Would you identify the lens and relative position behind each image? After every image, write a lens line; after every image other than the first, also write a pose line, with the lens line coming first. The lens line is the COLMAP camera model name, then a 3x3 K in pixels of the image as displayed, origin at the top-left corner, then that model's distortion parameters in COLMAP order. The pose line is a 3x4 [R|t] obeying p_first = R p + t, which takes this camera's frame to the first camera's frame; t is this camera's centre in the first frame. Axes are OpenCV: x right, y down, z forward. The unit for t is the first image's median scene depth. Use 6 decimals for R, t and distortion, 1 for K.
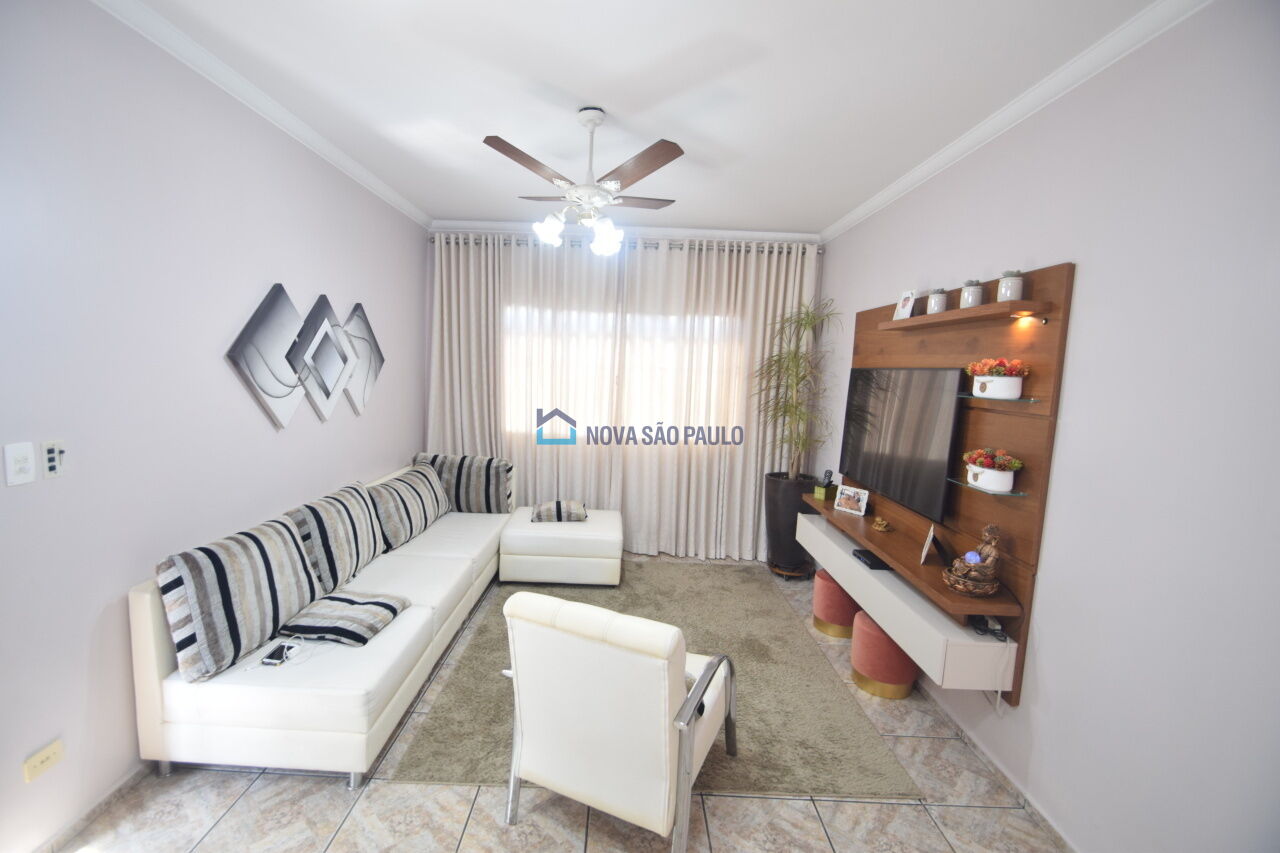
lens RADIAL K [[560.5, 0, 620.7], [0, 560.5, 427.9], [0, 0, 1]] dist [0.022802, -0.022885]
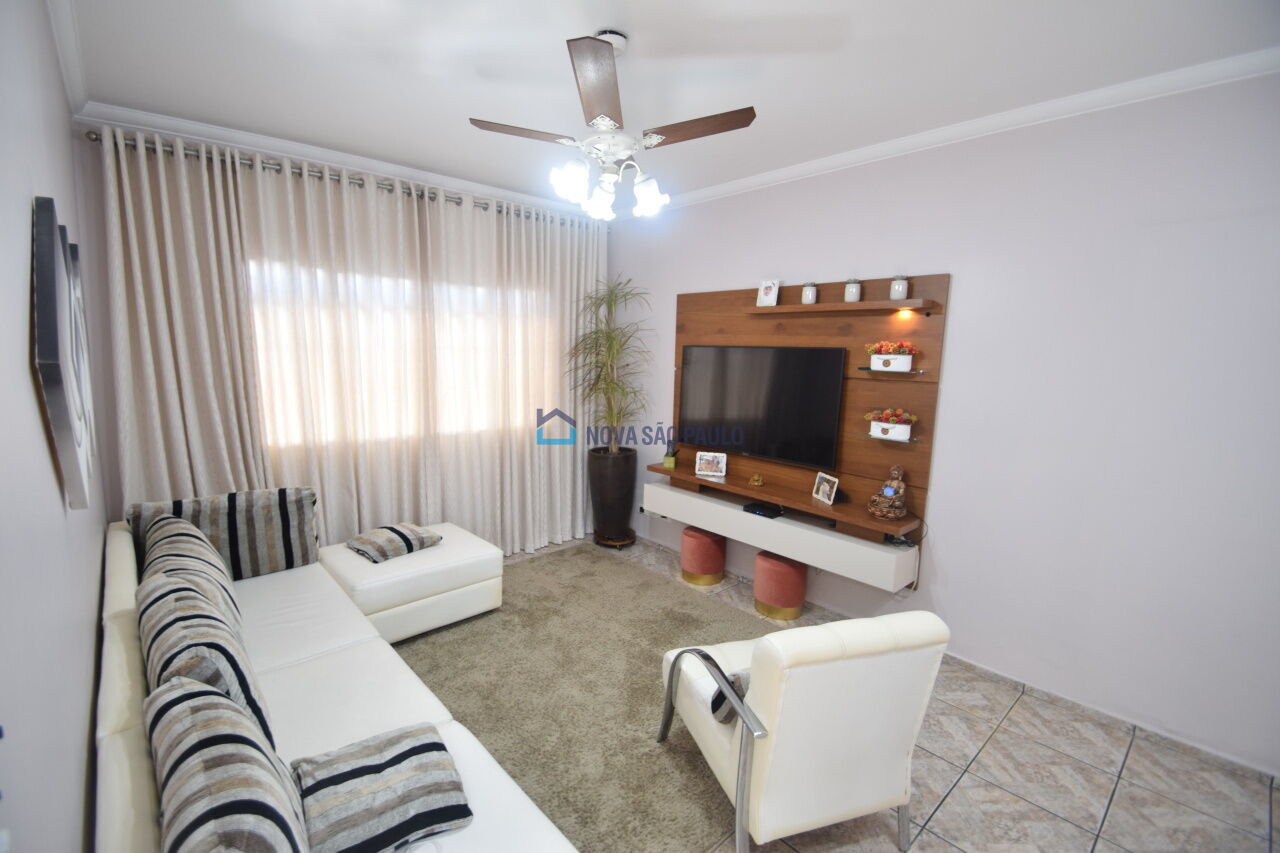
lens RADIAL K [[560.5, 0, 620.7], [0, 560.5, 427.9], [0, 0, 1]] dist [0.022802, -0.022885]
pose [[0.743546, -0.120373, 0.657761, -0.505629], [0.081888, 0.992651, 0.089092, -0.064968], [-0.663651, -0.012382, 0.747940, 0.307184]]
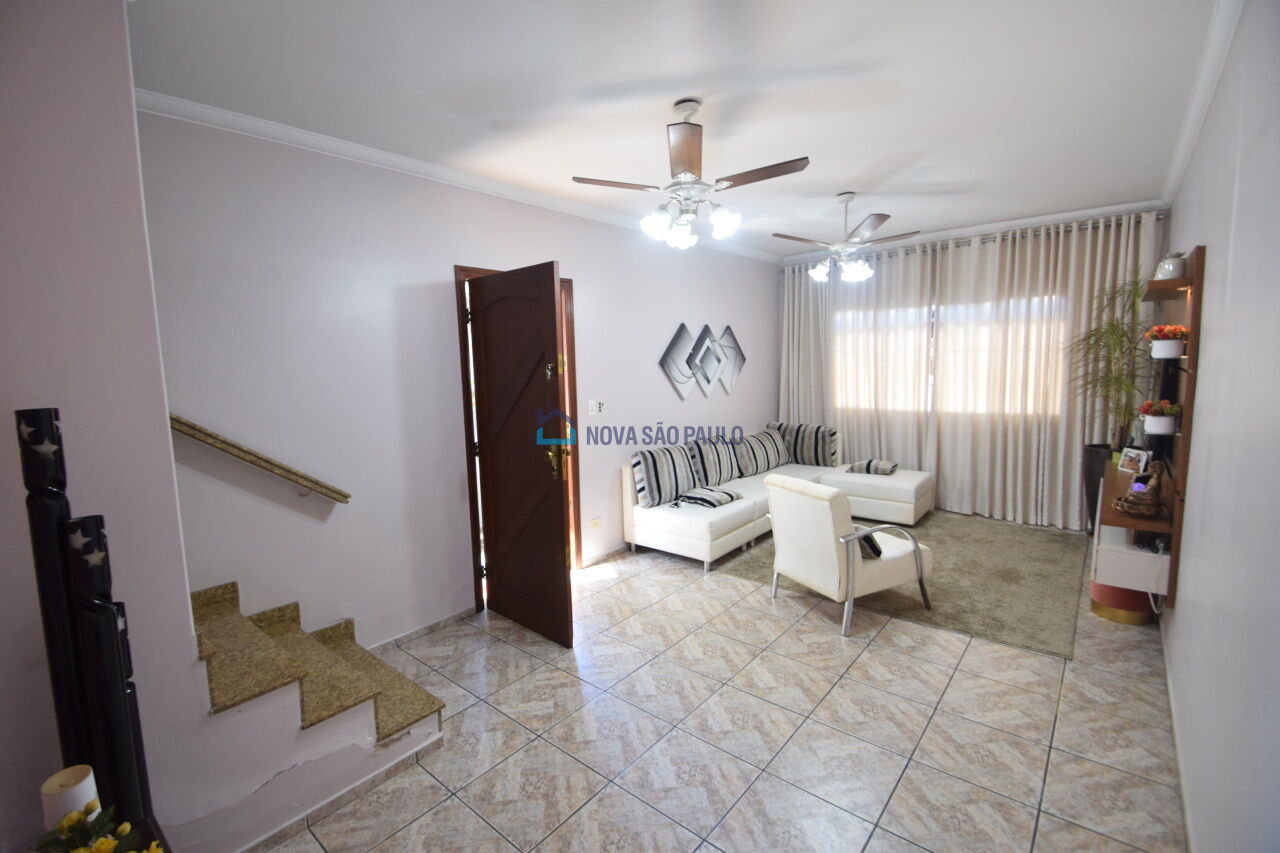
lens RADIAL K [[560.5, 0, 620.7], [0, 560.5, 427.9], [0, 0, 1]] dist [0.022802, -0.022885]
pose [[0.759155, 0.011859, -0.650802, 0.403643], [-0.007472, 0.999927, 0.009505, 0.068894], [0.650868, -0.002353, 0.759188, -0.491067]]
